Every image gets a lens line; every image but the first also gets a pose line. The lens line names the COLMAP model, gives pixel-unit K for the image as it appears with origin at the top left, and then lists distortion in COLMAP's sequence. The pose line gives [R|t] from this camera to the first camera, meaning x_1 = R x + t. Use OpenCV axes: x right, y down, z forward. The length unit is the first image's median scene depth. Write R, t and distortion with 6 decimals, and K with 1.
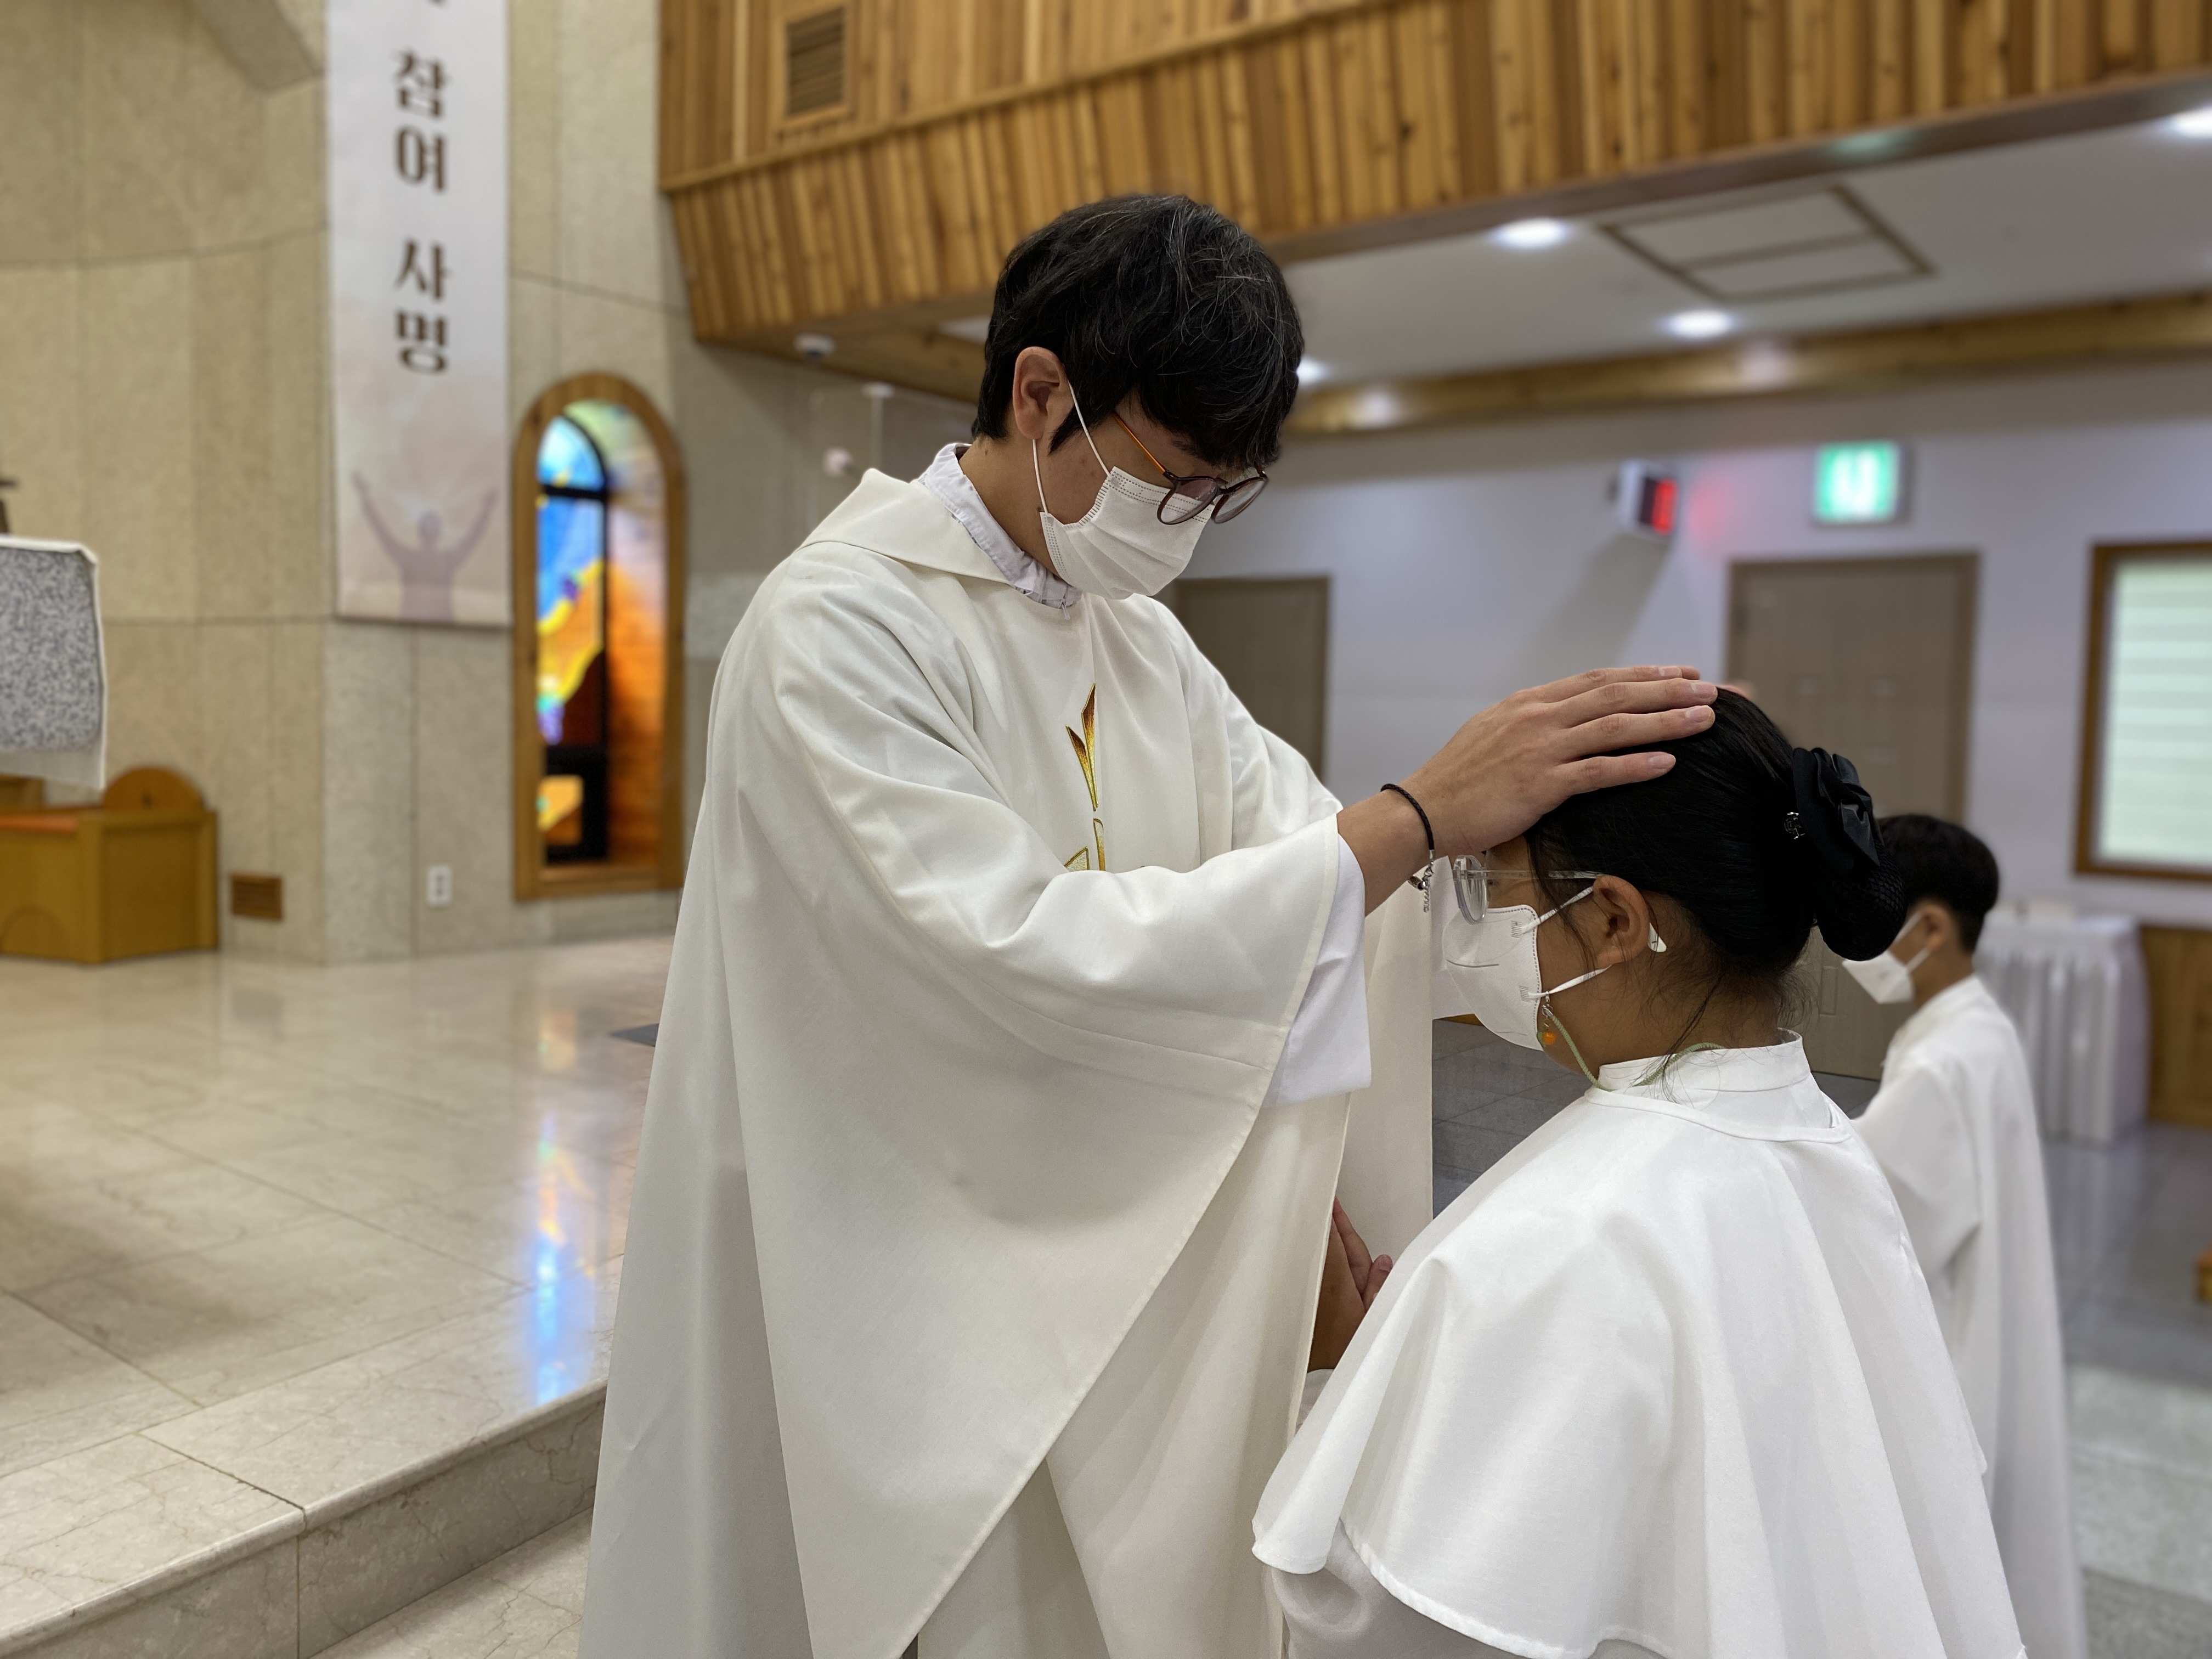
lens RADIAL K [[1701.6, 0, 1120.1], [0, 1701.6, 820.0], [0, 0, 1]] dist [0.002715, 0.000091]
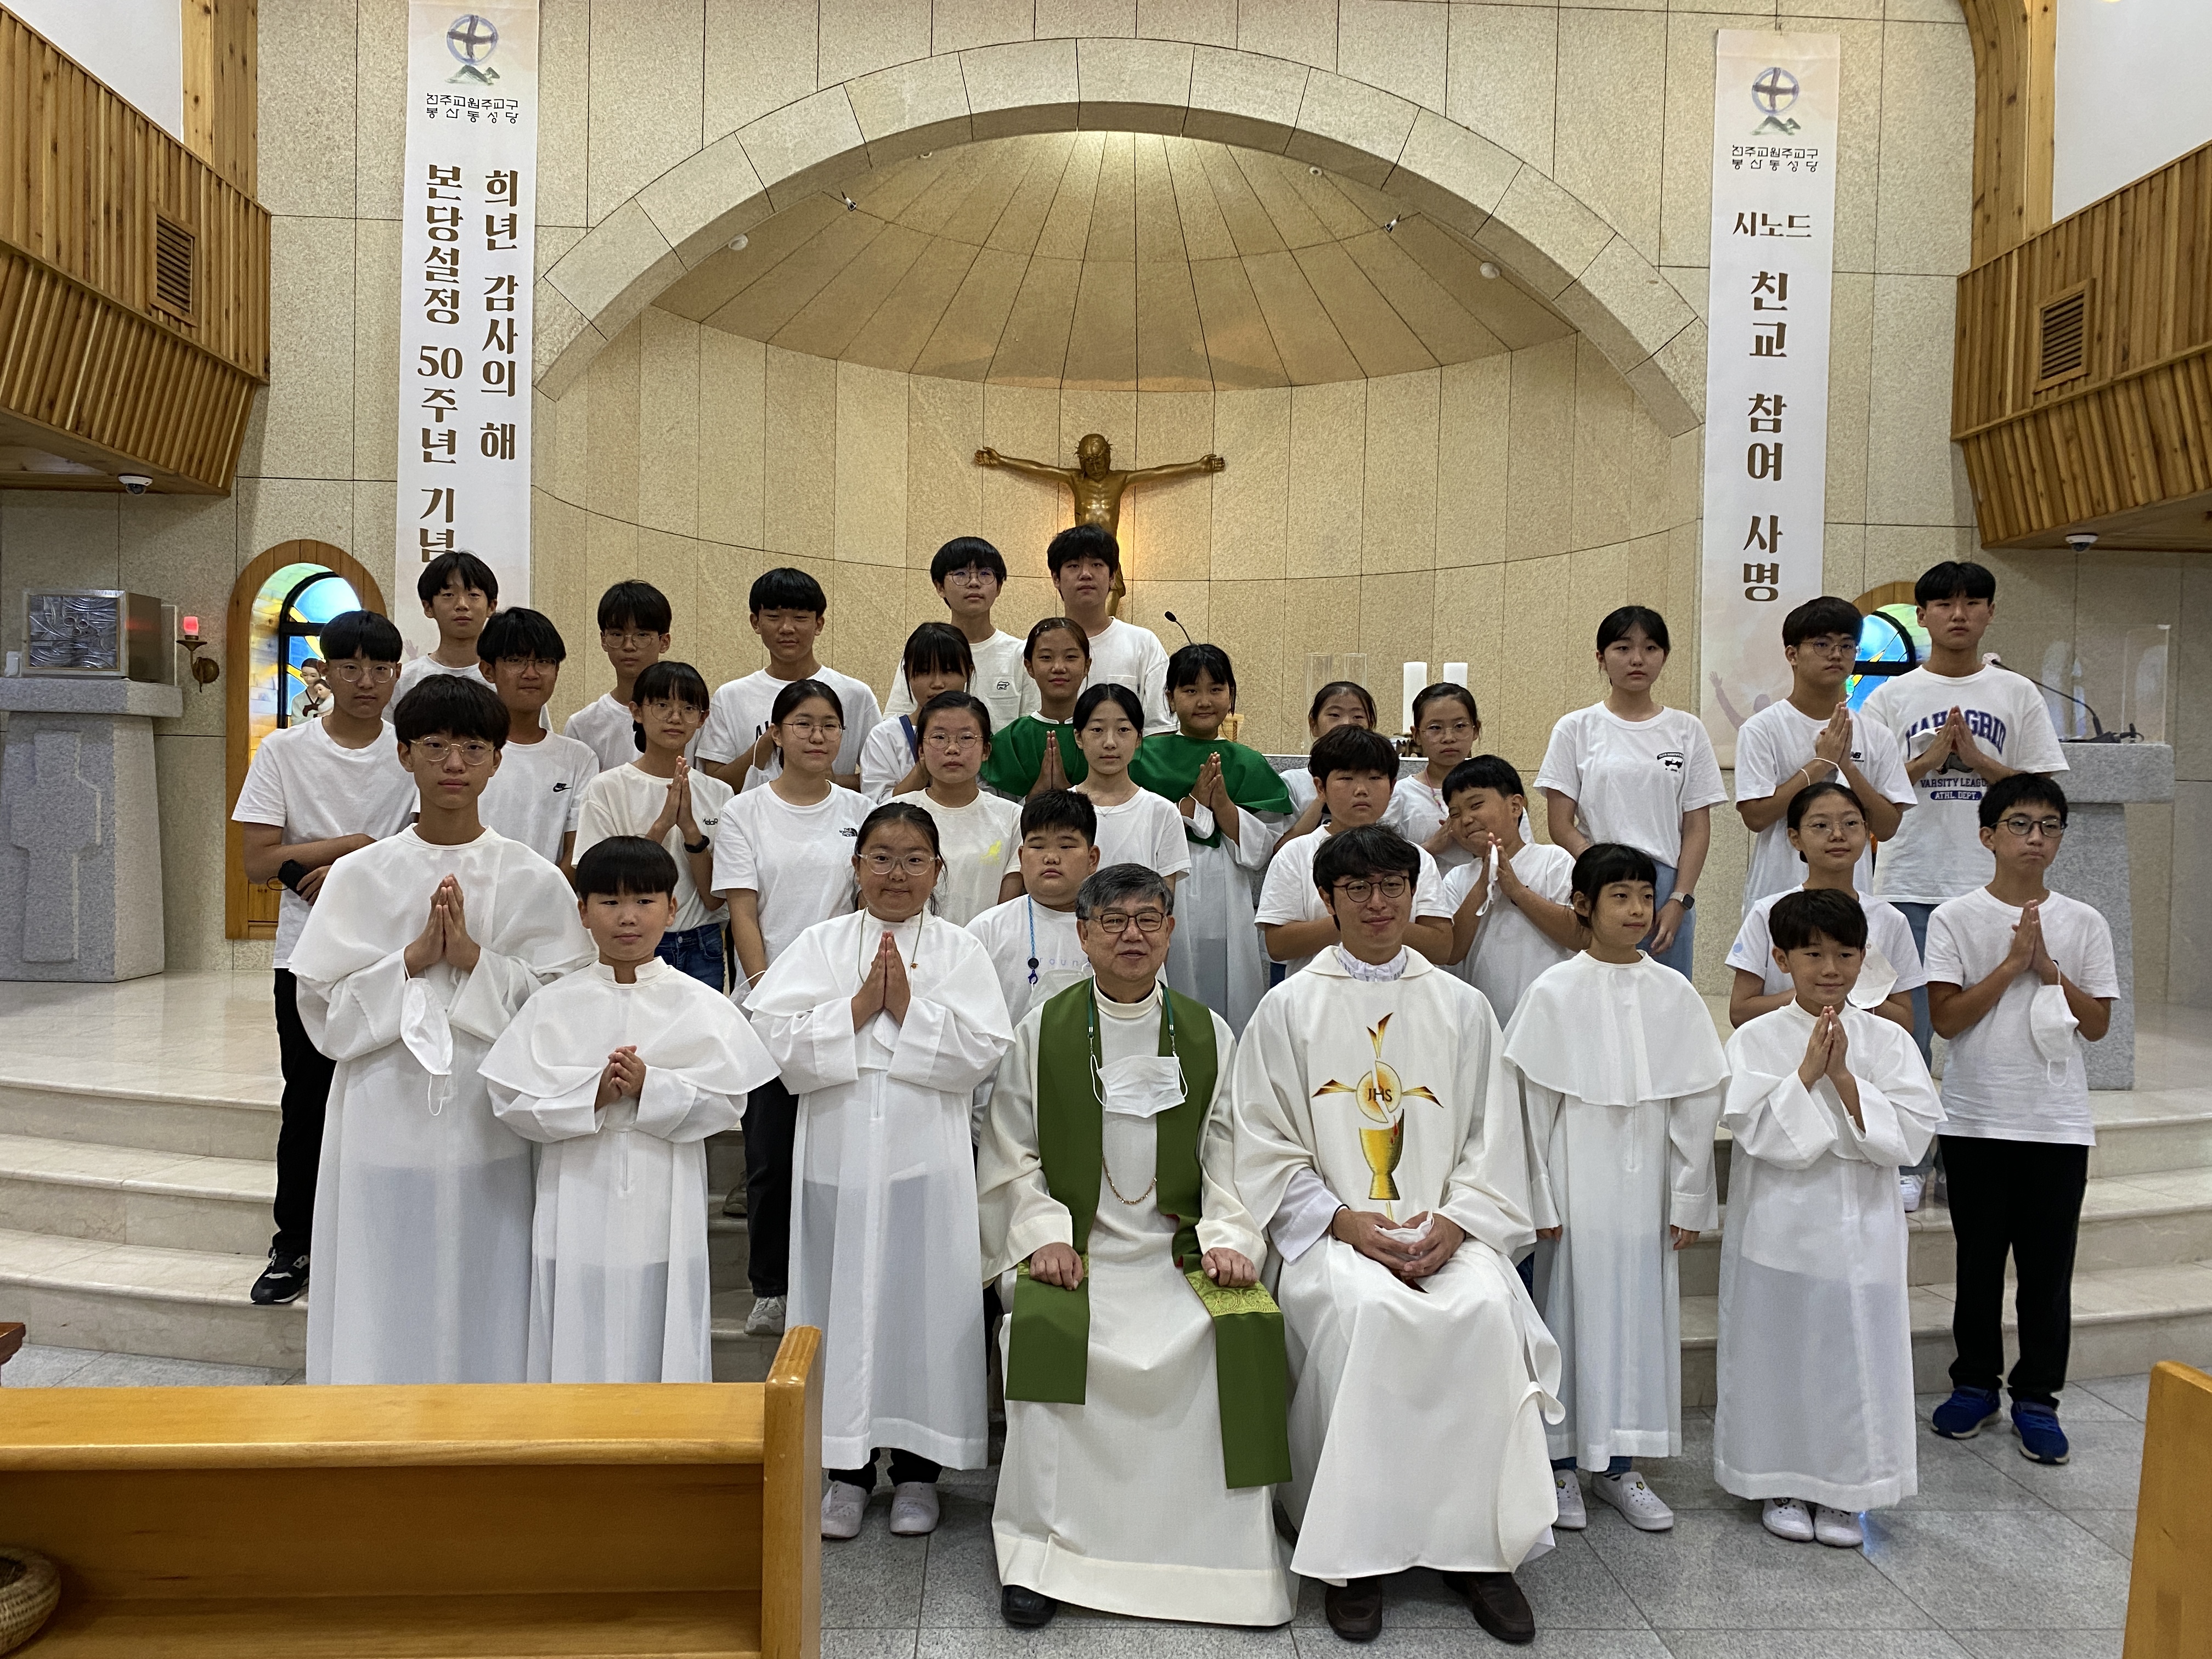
lens RADIAL K [[1685.6, 0, 1092.4], [0, 1685.6, 827.5], [0, 0, 1]] dist [0.047379, -0.045265]
pose [[0.653505, 0.007551, -0.756885, 0.329710], [-0.056108, 0.997683, -0.038491, 0.024232], [0.754840, 0.067621, 0.652414, -0.393459]]
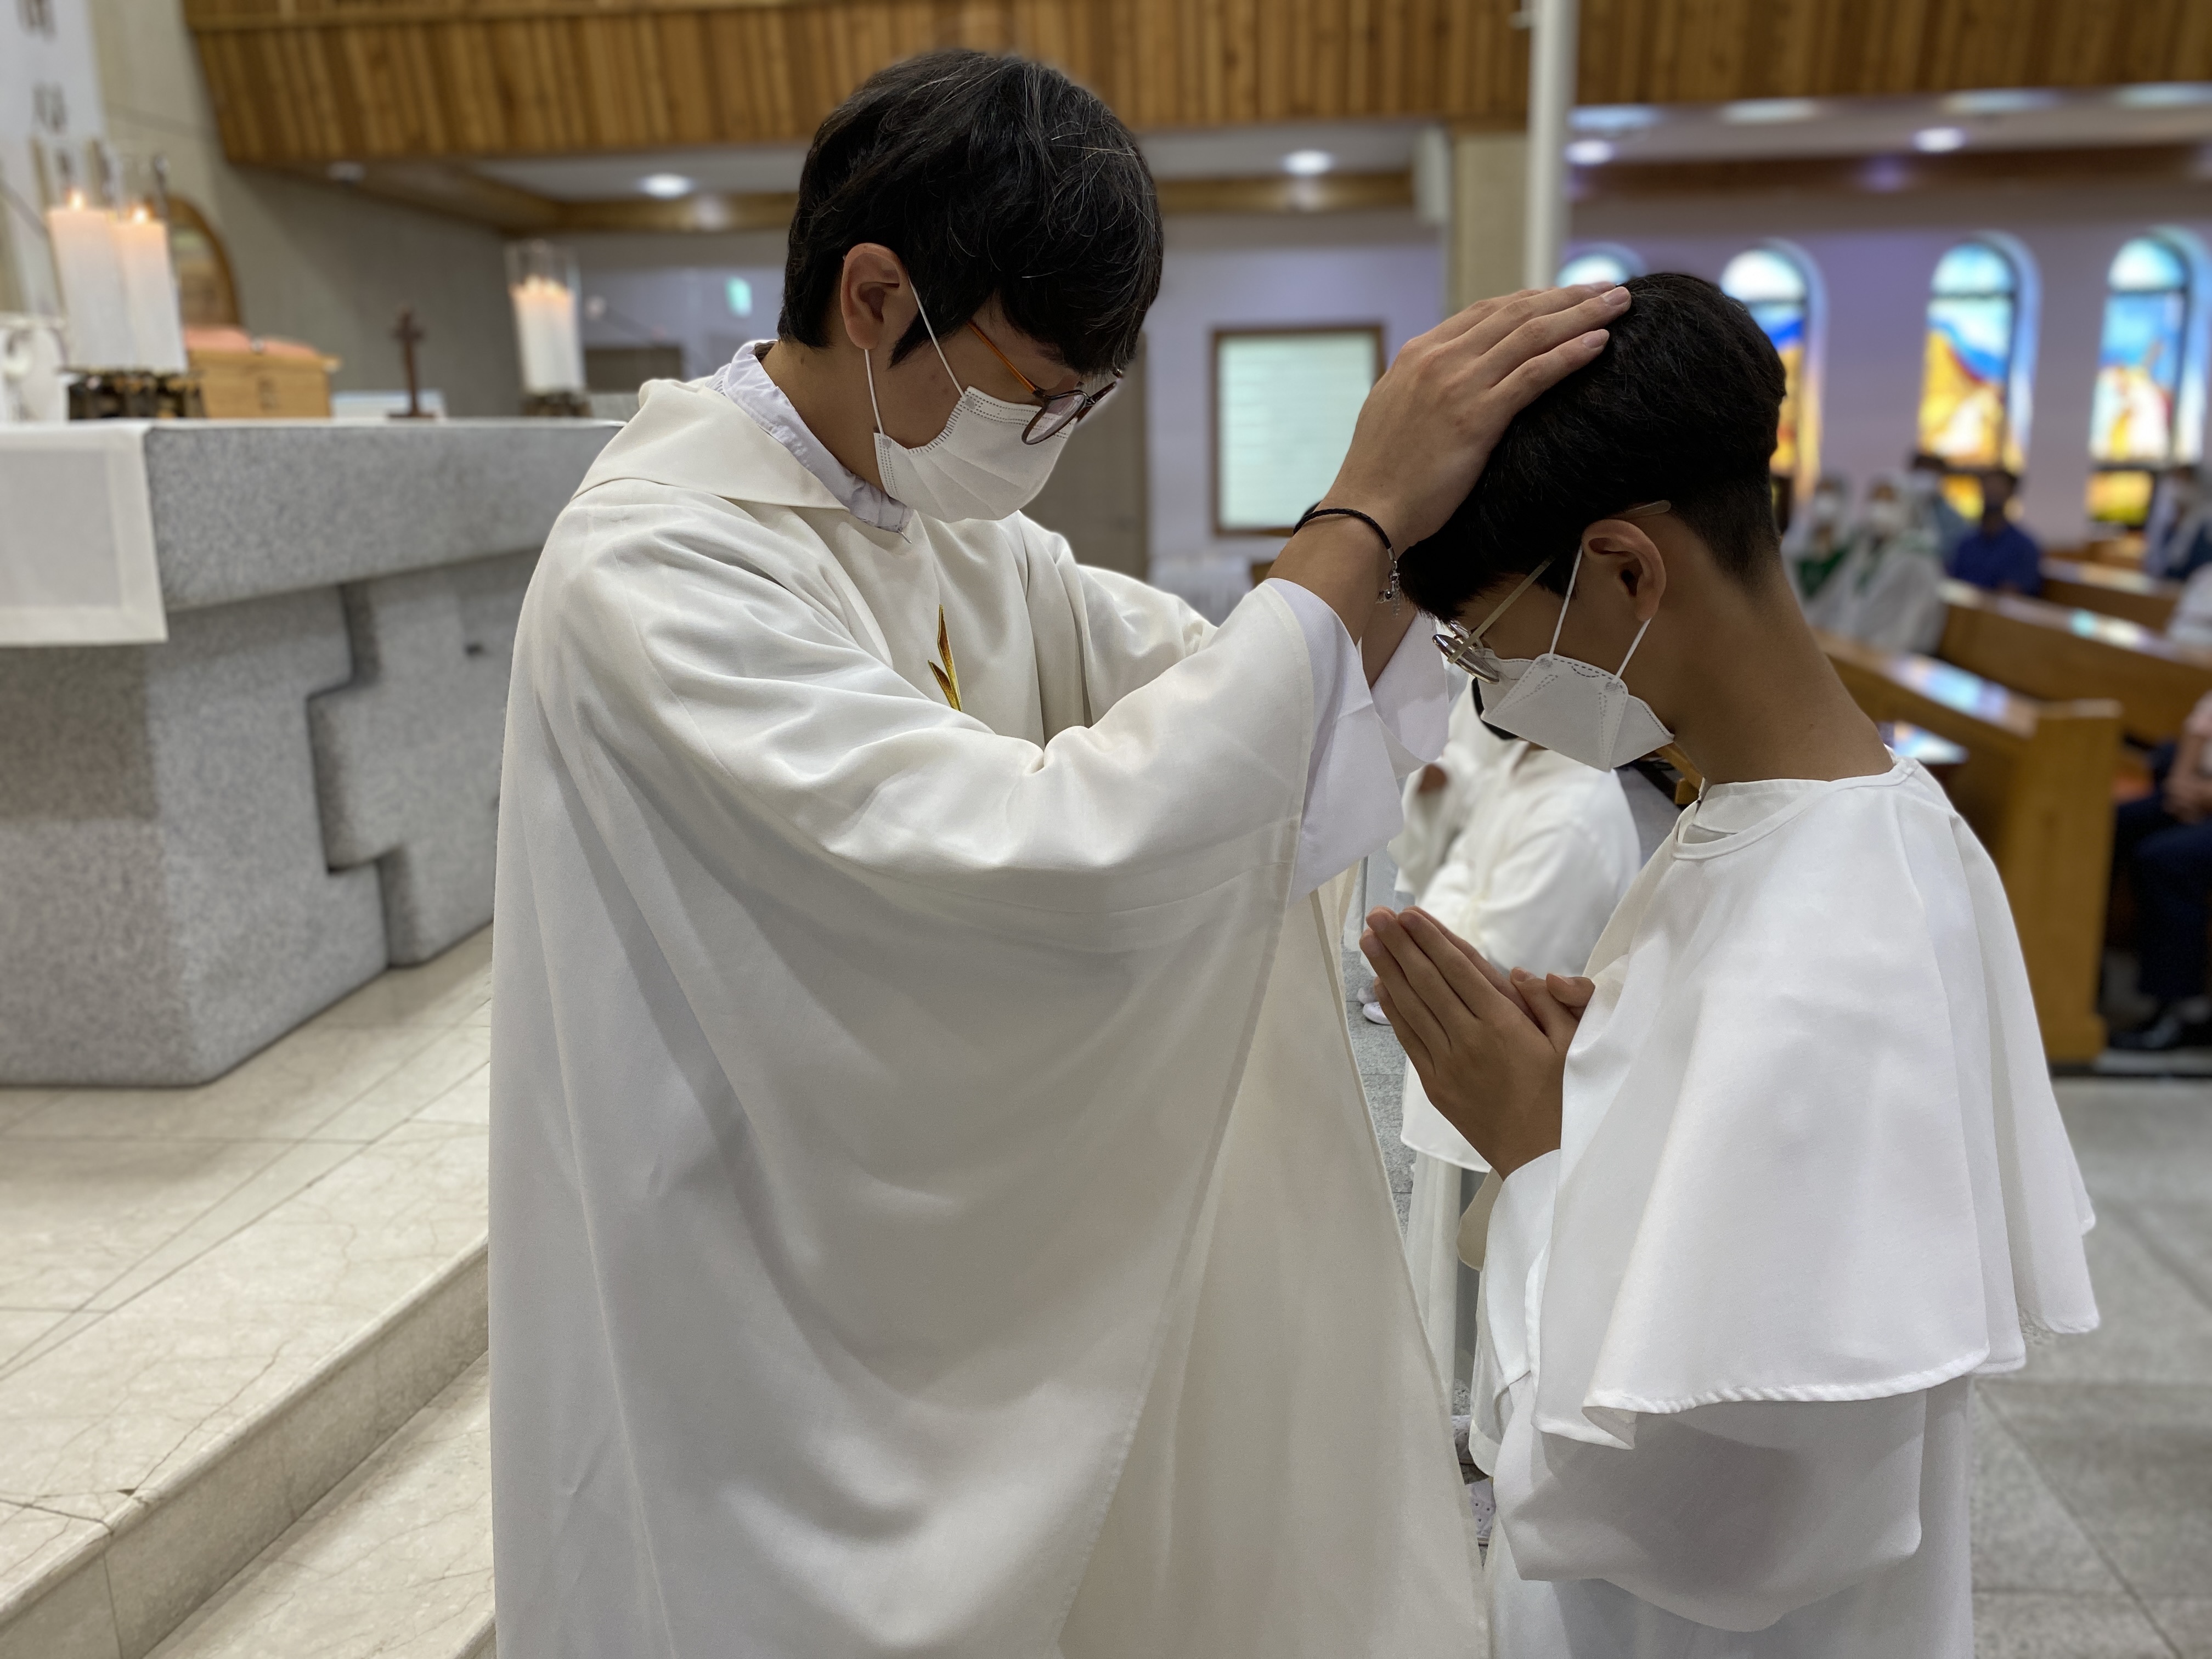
lens RADIAL K [[1701.6, 0, 1120.1], [0, 1701.6, 820.0], [0, 0, 1]] dist [0.002715, 0.000091]
pose [[0.833830, -0.165552, 0.526611, -0.481557], [0.077710, 0.979673, 0.184938, -0.011790], [-0.546524, -0.113284, 0.829746, -0.389095]]
